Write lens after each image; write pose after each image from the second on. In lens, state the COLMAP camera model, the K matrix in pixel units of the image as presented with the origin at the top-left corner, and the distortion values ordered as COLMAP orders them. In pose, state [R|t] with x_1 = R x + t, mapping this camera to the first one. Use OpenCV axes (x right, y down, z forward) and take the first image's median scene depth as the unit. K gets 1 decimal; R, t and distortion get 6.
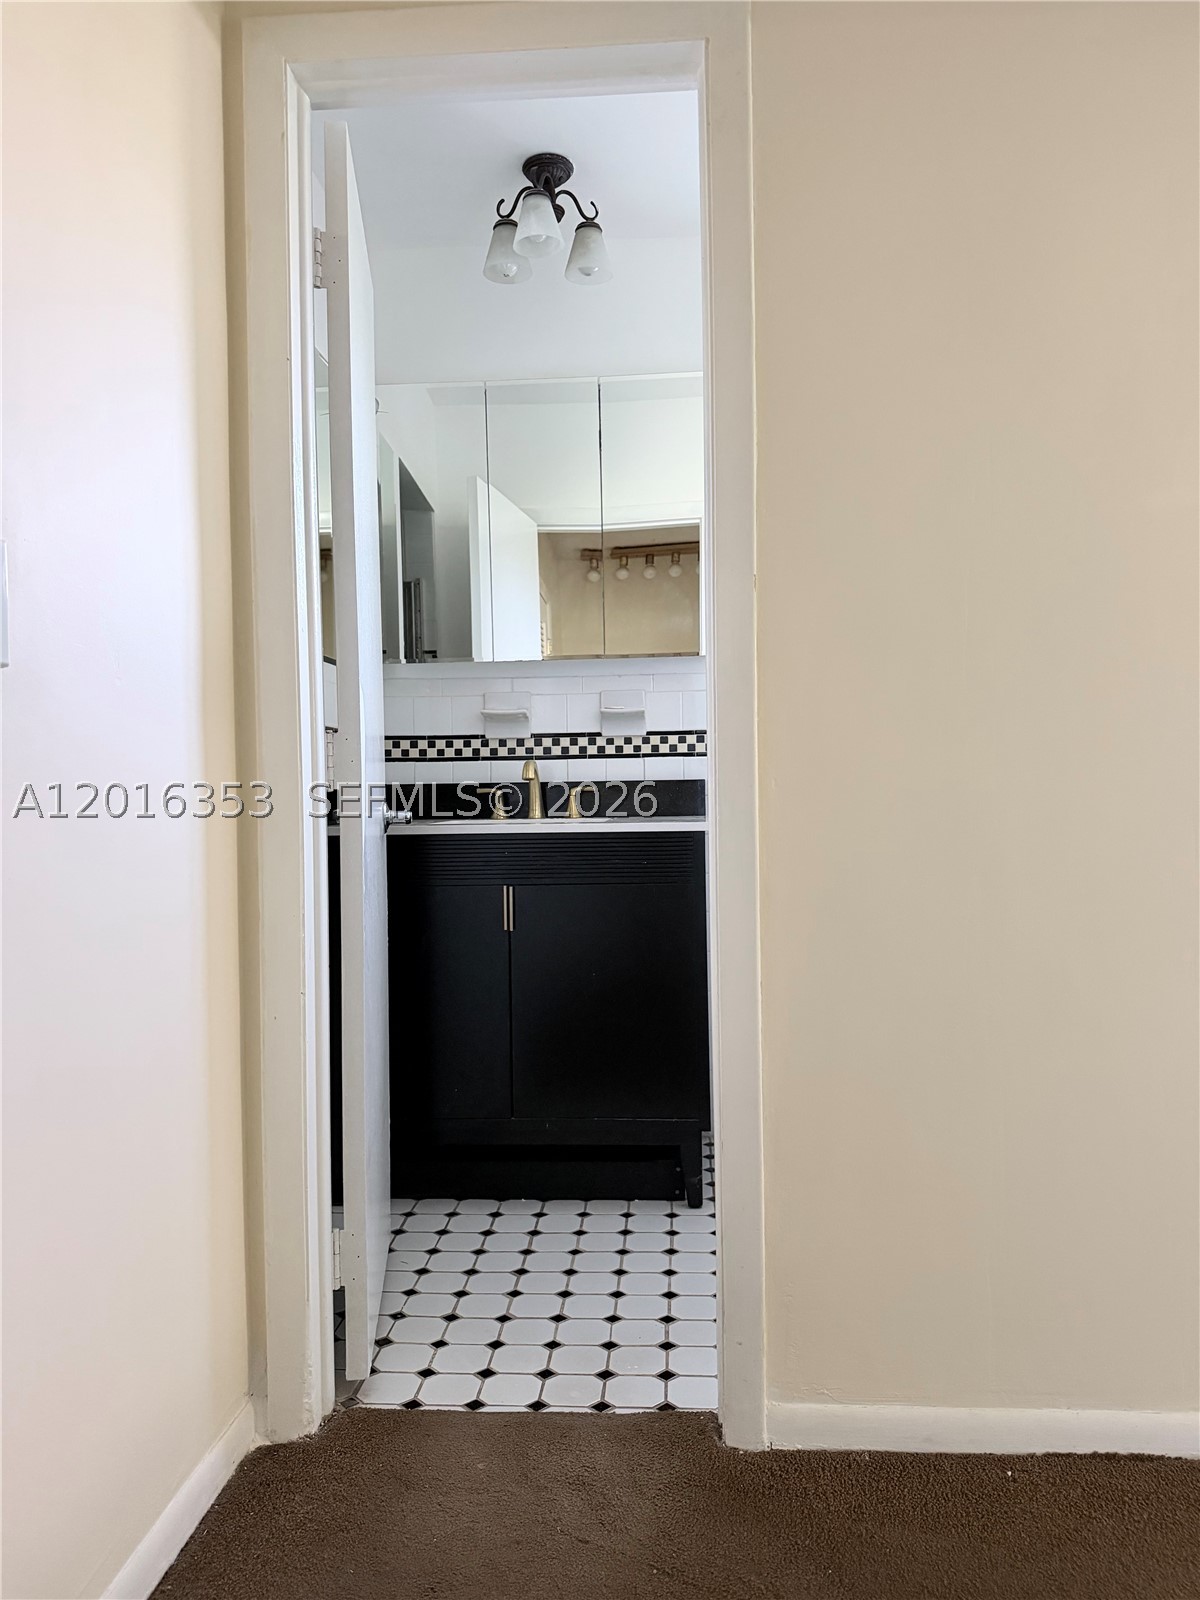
lens RADIAL K [[1113.1, 0, 608.5], [0, 1113.1, 797.5], [0, 0, 1]] dist [0.024365, -0.008635]
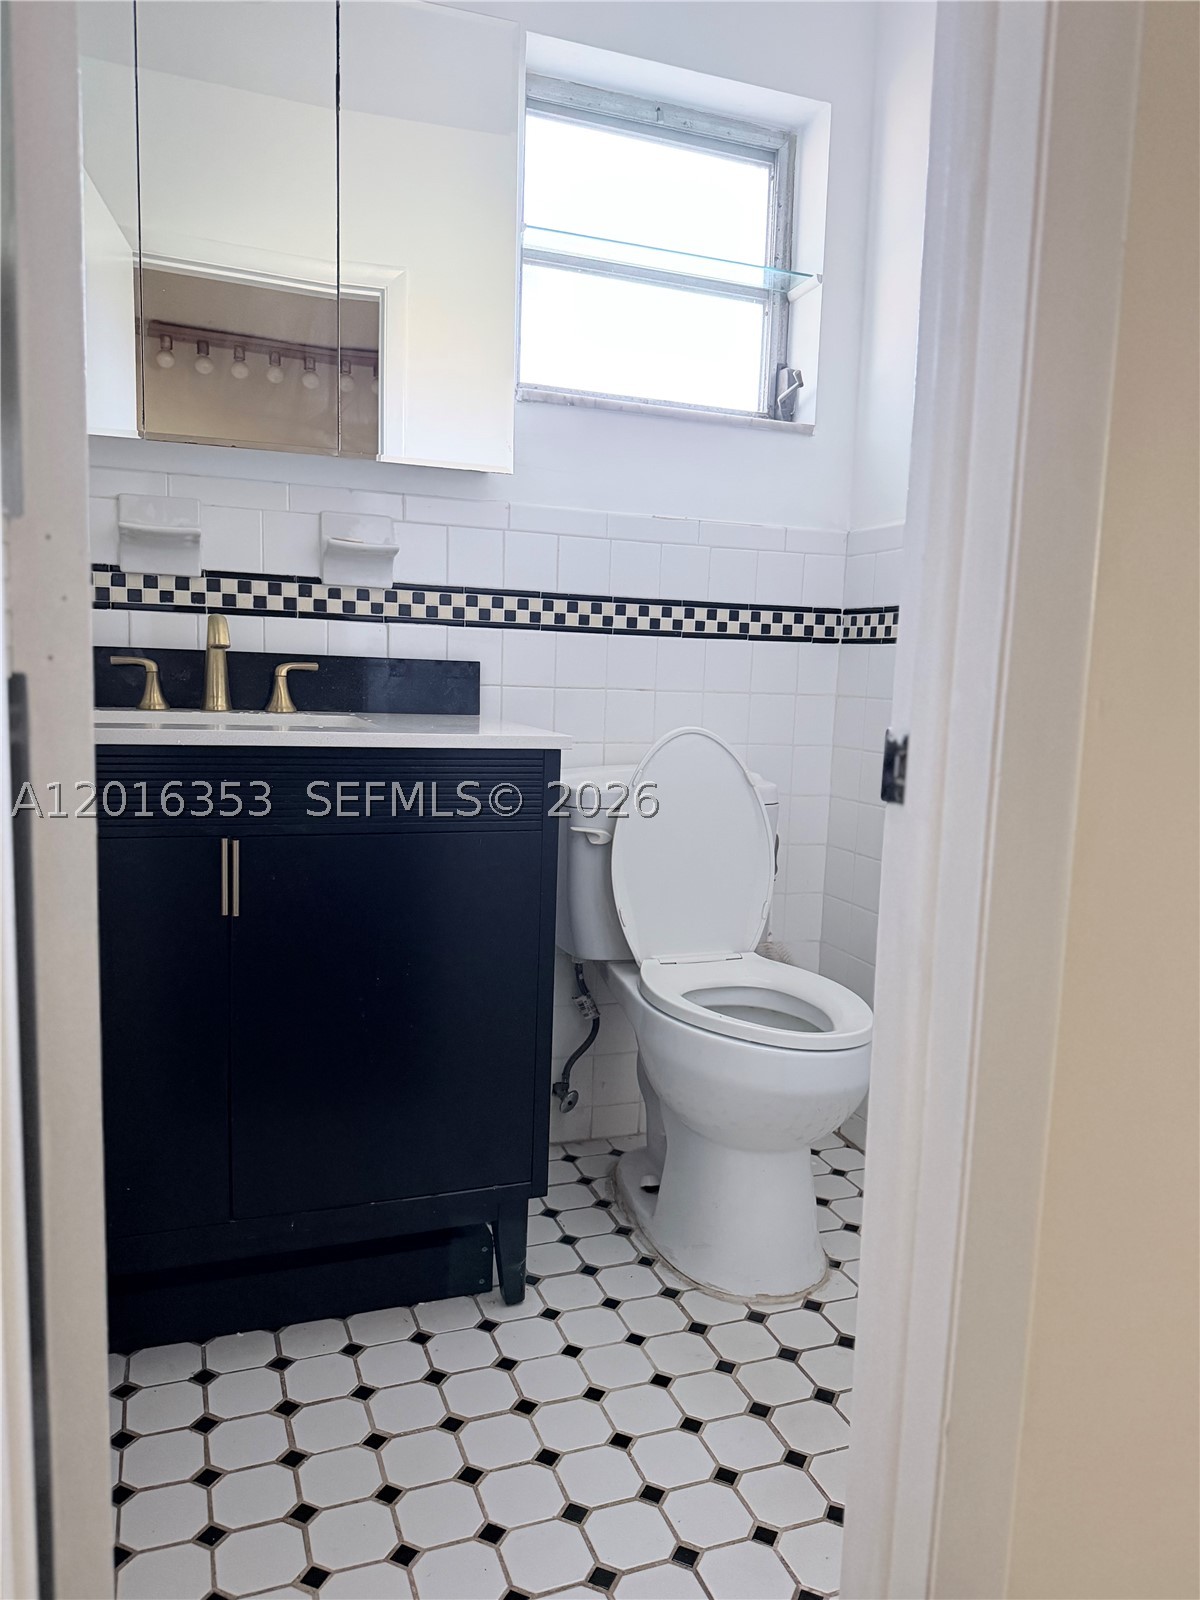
lens RADIAL K [[1113.1, 0, 589.5], [0, 1113.1, 809.5], [0, 0, 1]] dist [0.024365, -0.008635]
pose [[0.903918, -0.004567, 0.427682, -0.142318], [-0.055091, 0.990370, 0.127012, -0.016597], [-0.424144, -0.138370, 0.894961, 0.342744]]
